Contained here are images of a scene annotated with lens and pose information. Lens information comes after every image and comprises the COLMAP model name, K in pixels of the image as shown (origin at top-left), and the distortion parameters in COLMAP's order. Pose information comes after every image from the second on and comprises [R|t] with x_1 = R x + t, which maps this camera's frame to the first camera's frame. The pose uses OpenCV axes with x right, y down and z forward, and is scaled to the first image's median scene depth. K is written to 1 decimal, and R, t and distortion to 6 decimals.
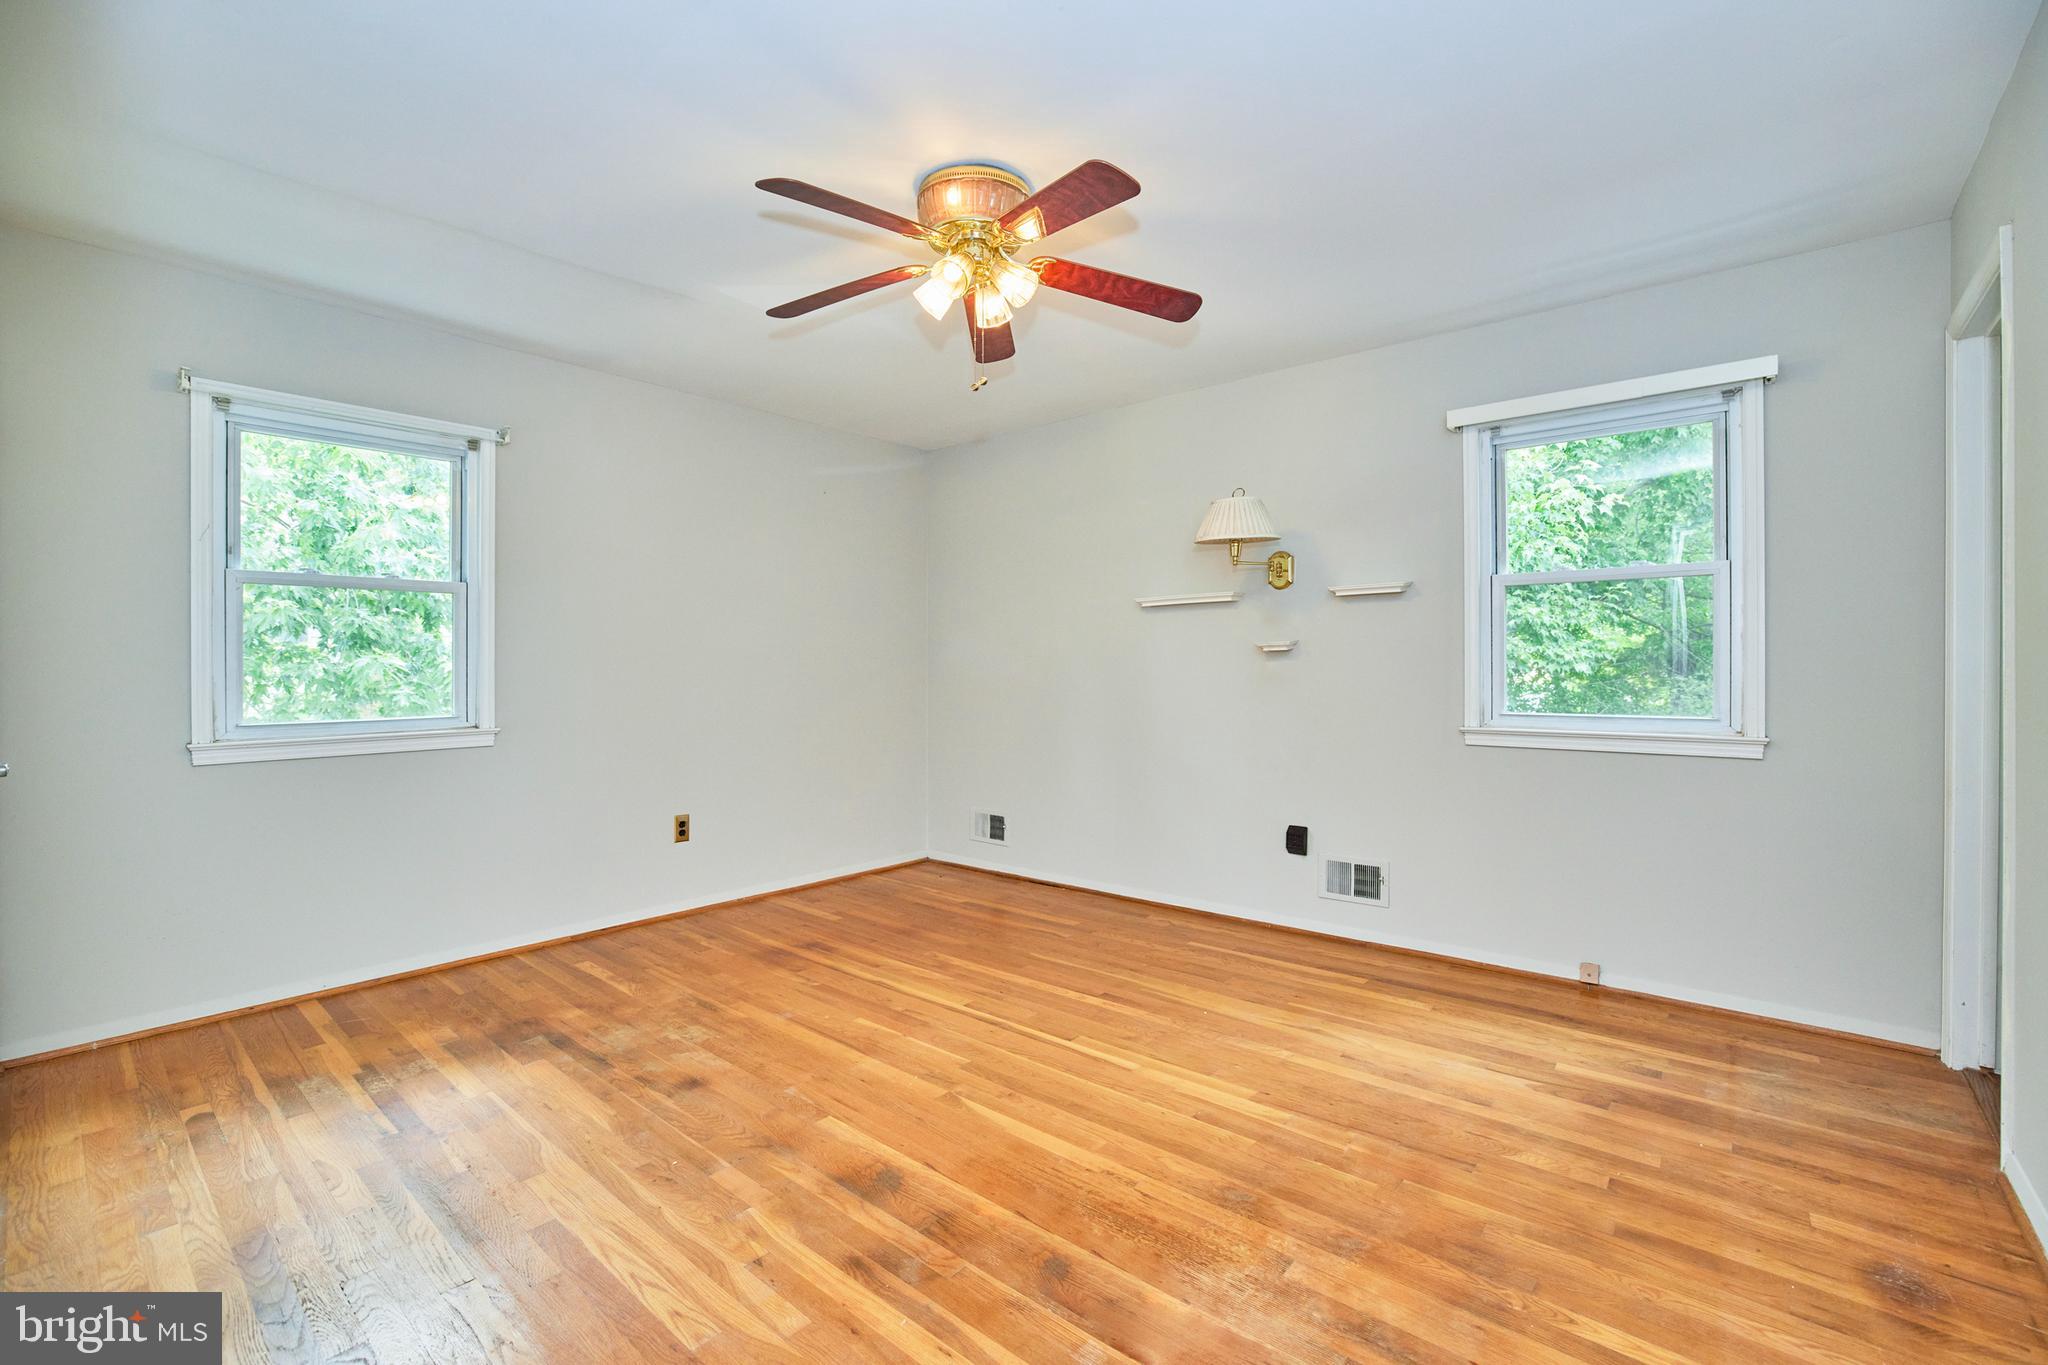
lens RADIAL K [[877.4, 0, 1031.1], [0, 877.4, 665.3], [0, 0, 1]] dist [-0.045263, 0.012055]
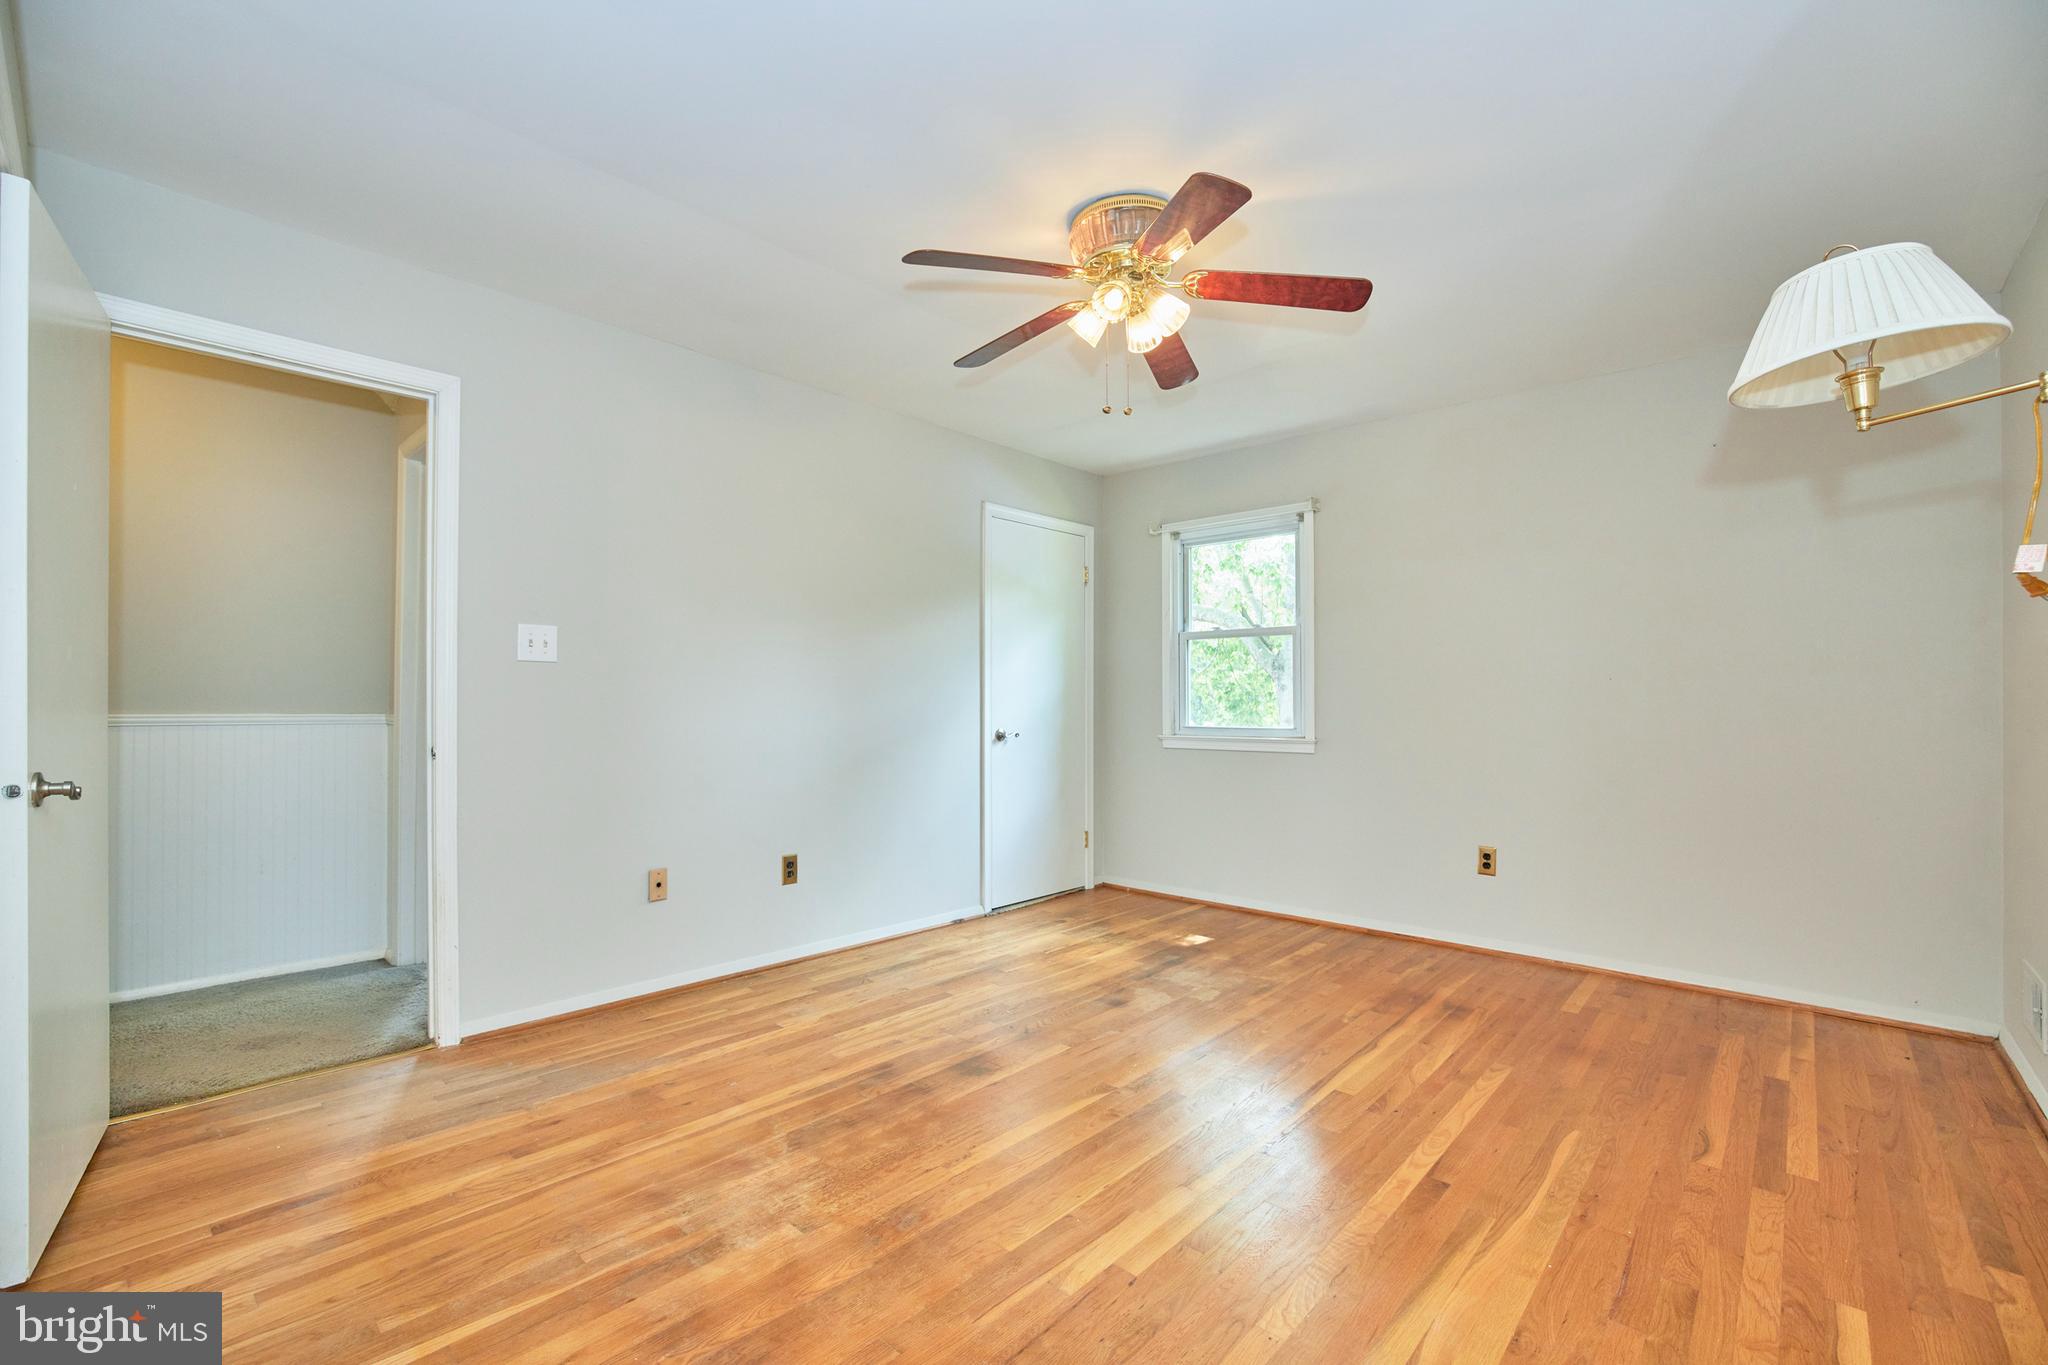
lens RADIAL K [[877.4, 0, 1021.3], [0, 877.4, 697.7], [0, 0, 1]] dist [-0.045263, 0.012055]
pose [[-0.045849, 0.001102, -0.998948, 0.746417], [0.002256, 0.999997, 0.000999, 0.011215], [0.998946, -0.002208, -0.045852, 0.719282]]
